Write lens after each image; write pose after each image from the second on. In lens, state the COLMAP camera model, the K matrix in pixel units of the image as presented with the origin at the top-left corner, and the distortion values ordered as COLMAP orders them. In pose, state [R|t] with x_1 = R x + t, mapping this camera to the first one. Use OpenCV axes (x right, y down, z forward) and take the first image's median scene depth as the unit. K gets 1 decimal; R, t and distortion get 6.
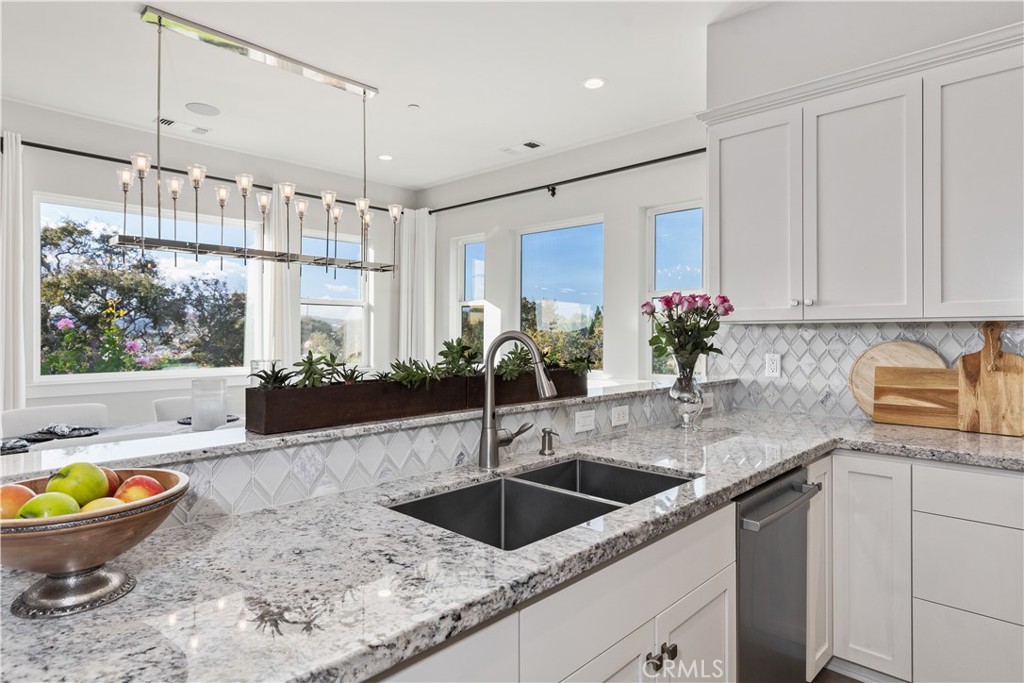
lens RADIAL K [[568.0, 0, 508.4], [0, 568.0, 333.9], [0, 0, 1]] dist [0.003485, -0.002137]
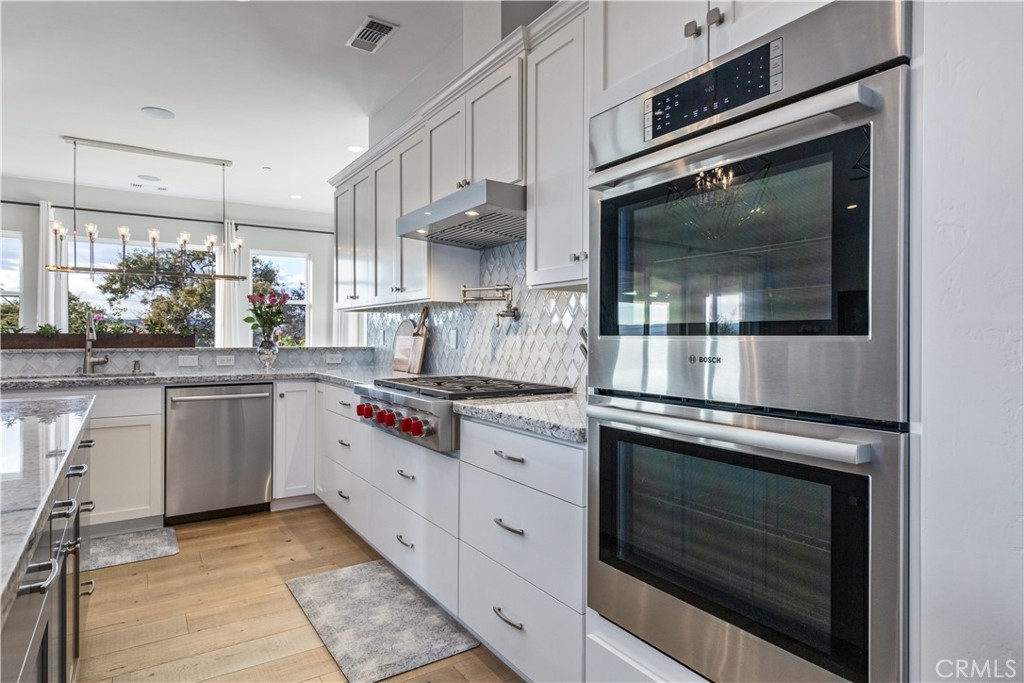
lens RADIAL K [[568.0, 0, 515.7], [0, 568.0, 335.0], [0, 0, 1]] dist [0.003485, -0.002137]
pose [[0.976783, 0.000190, -0.214231, 1.388259], [0.000012, 1.000000, 0.000942, 0.055028], [0.214231, -0.000922, 0.976783, -0.540555]]
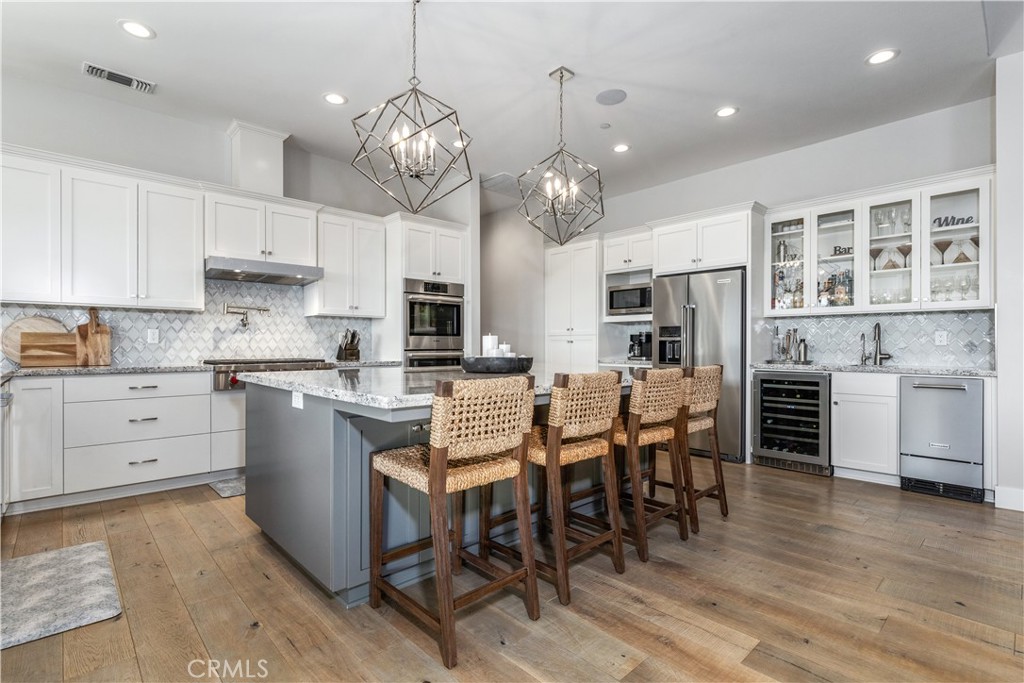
lens RADIAL K [[484.2, 0, 508.7], [0, 484.2, 347.7], [0, 0, 1]] dist [-0.009065, 0.001107]
pose [[0.053888, -0.009418, 0.998503, -0.648957], [-0.004258, 0.999944, 0.009661, 0.085358], [-0.998538, -0.004773, 0.053845, -0.452052]]
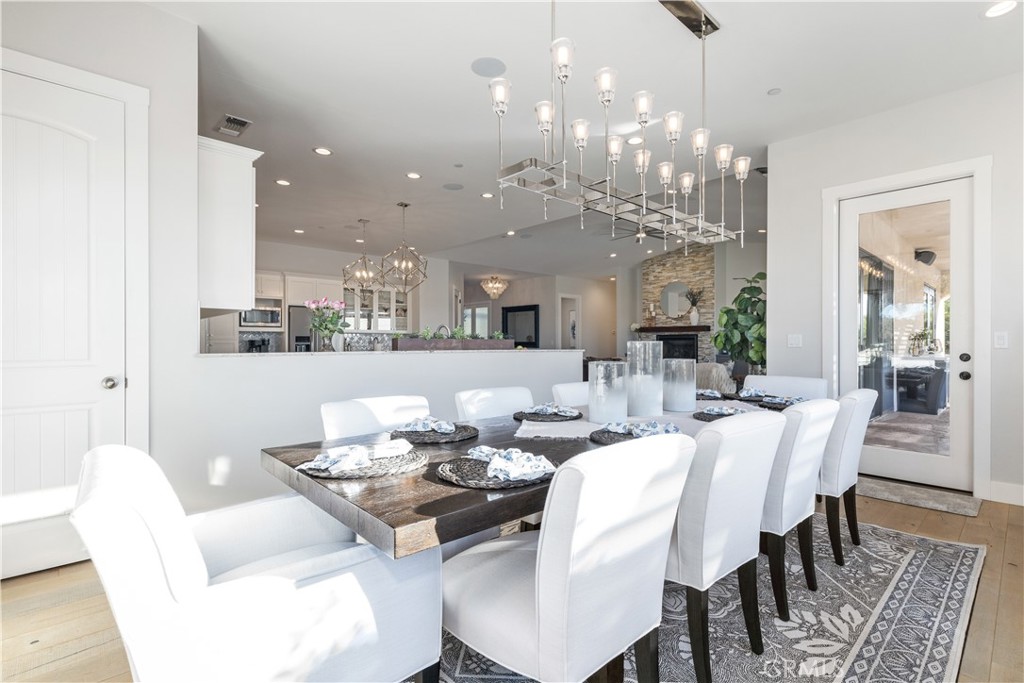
lens RADIAL K [[466.8, 0, 544.3], [0, 466.8, 339.7], [0, 0, 1]] dist [0.010412, -0.000533]
pose [[-0.999032, -0.003030, 0.043880, -0.517372], [-0.003315, 0.999974, -0.006416, 0.053951], [-0.043859, -0.006555, -0.999016, 2.355526]]
